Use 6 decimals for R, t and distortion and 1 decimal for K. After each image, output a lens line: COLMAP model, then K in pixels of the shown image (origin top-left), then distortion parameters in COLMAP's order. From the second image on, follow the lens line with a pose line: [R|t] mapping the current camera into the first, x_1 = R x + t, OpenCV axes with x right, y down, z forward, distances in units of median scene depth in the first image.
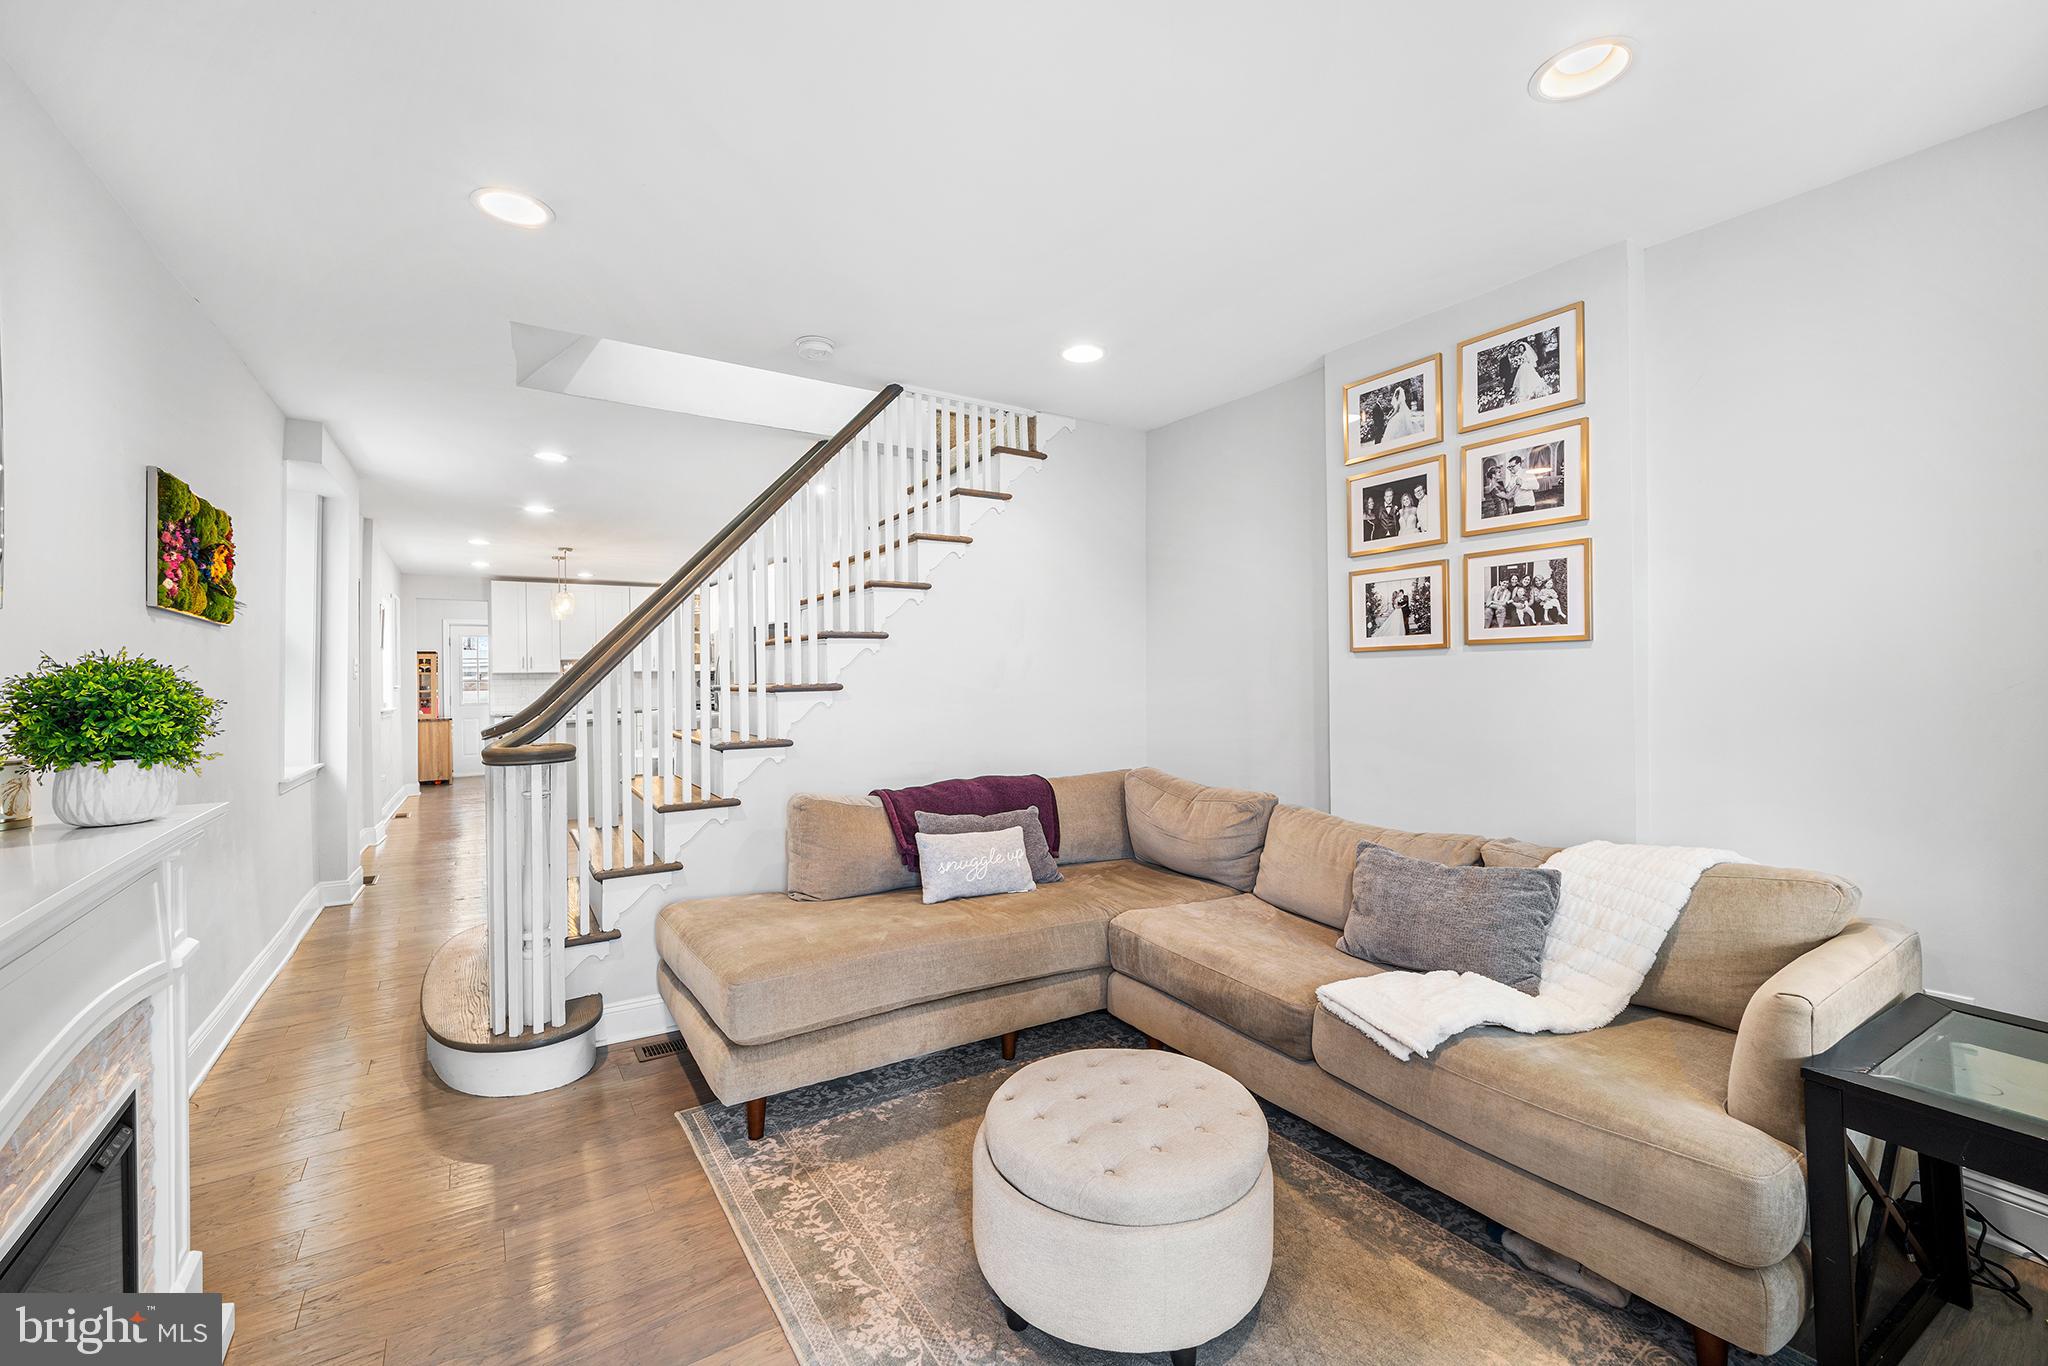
lens RADIAL K [[852.2, 0, 1024.2], [0, 852.2, 680.2], [0, 0, 1]] dist [0.000305, 0.000021]
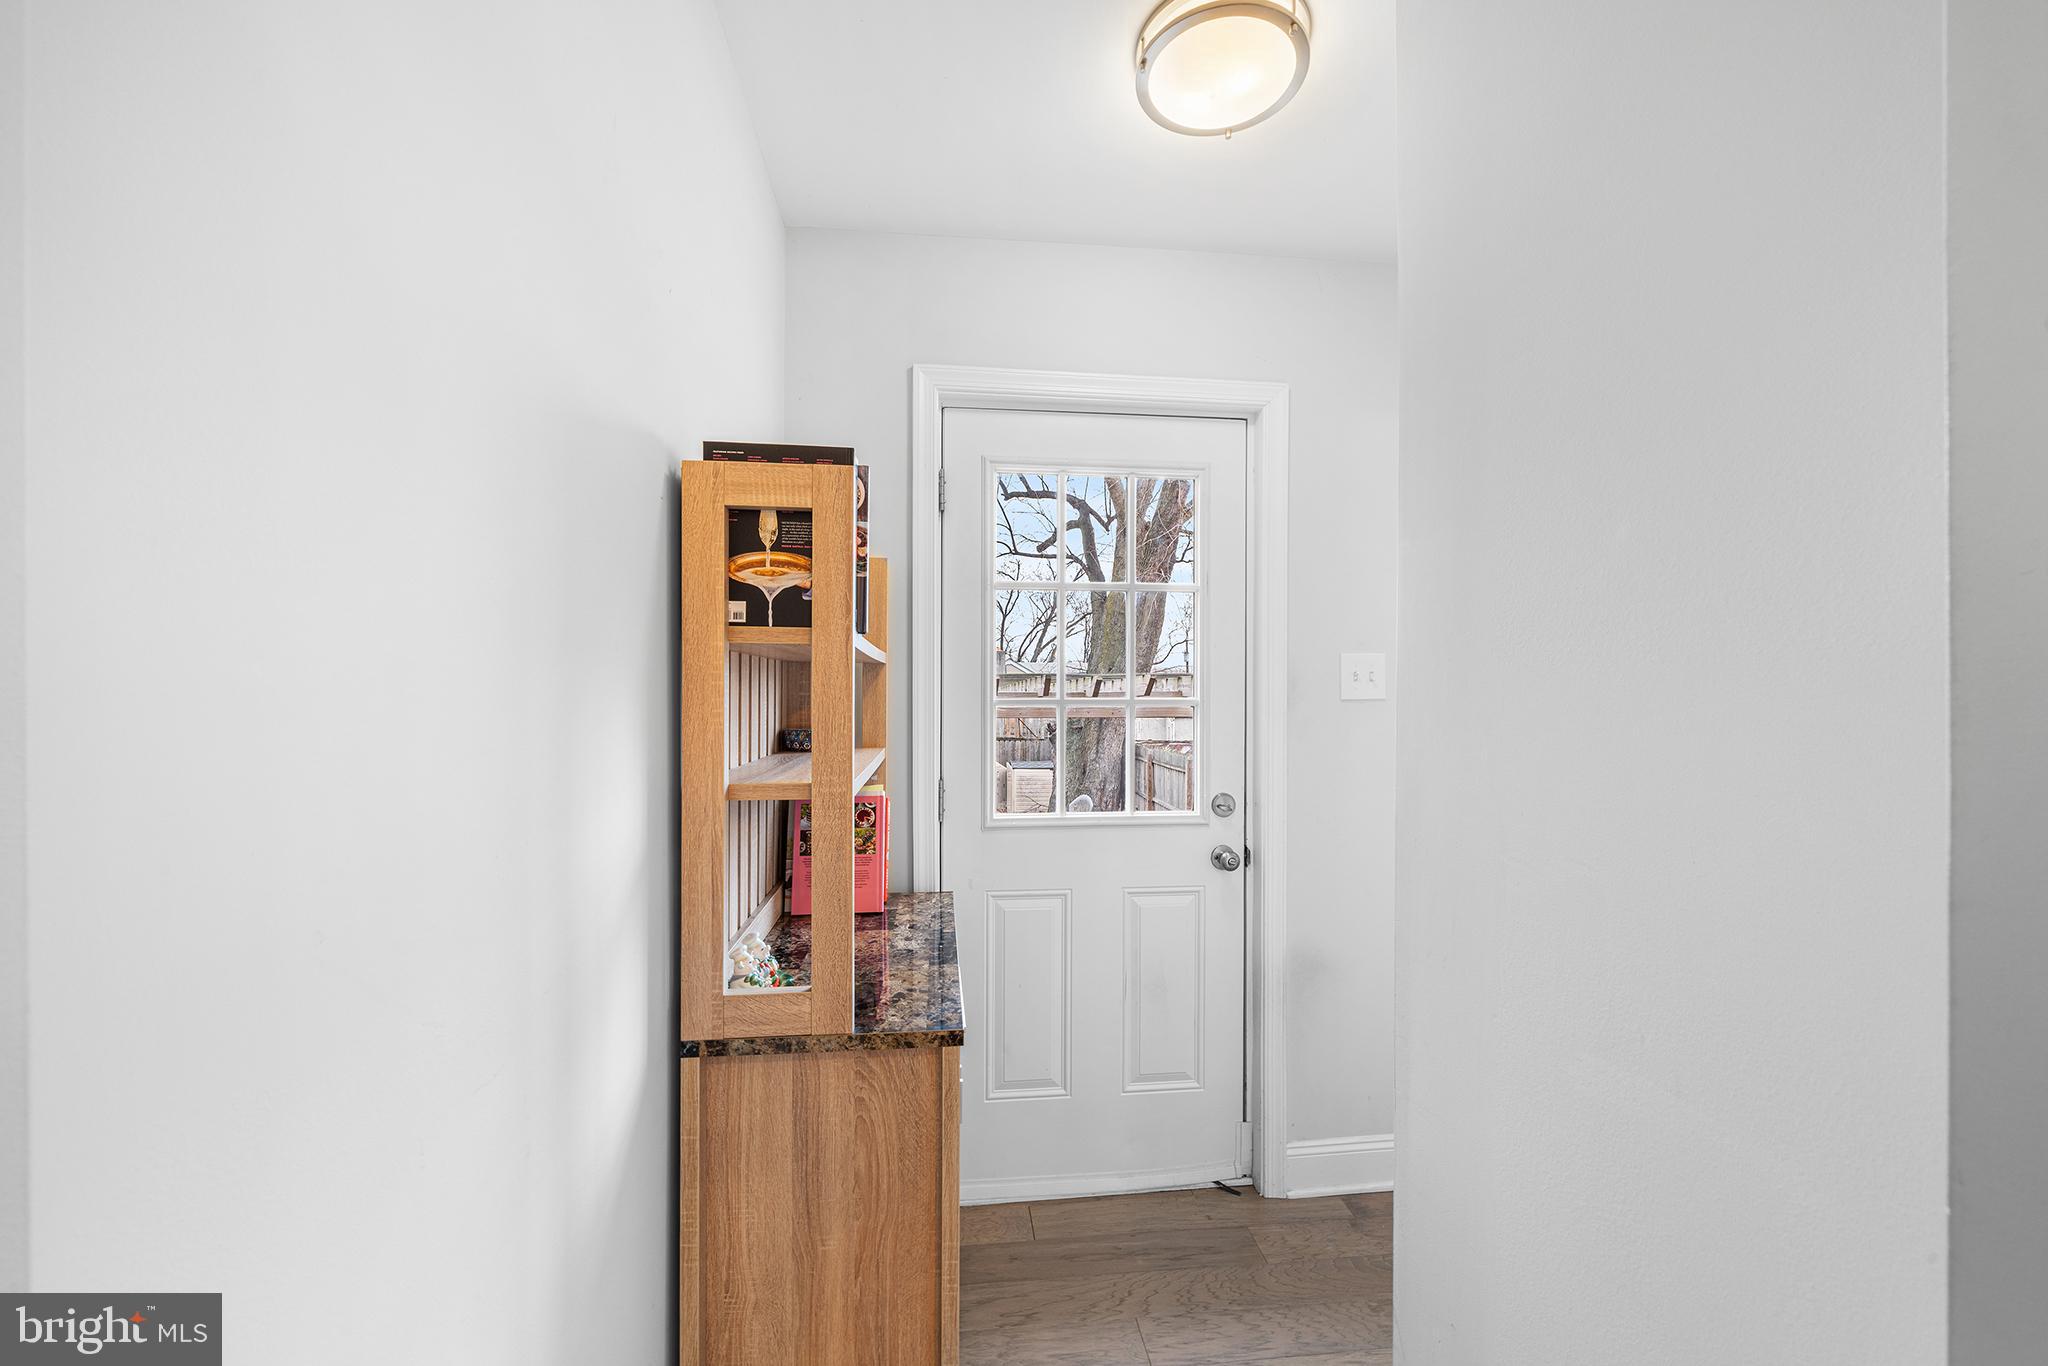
lens RADIAL K [[784.8, 0, 1017.5], [0, 784.8, 687.1], [0, 0, 1]] dist [0.000099, 0.000019]
pose [[0.880129, 0.006282, -0.474693, -0.623029], [-0.010184, 0.999932, -0.005648, -0.000853], [0.474625, 0.009805, 0.880133, 0.921953]]
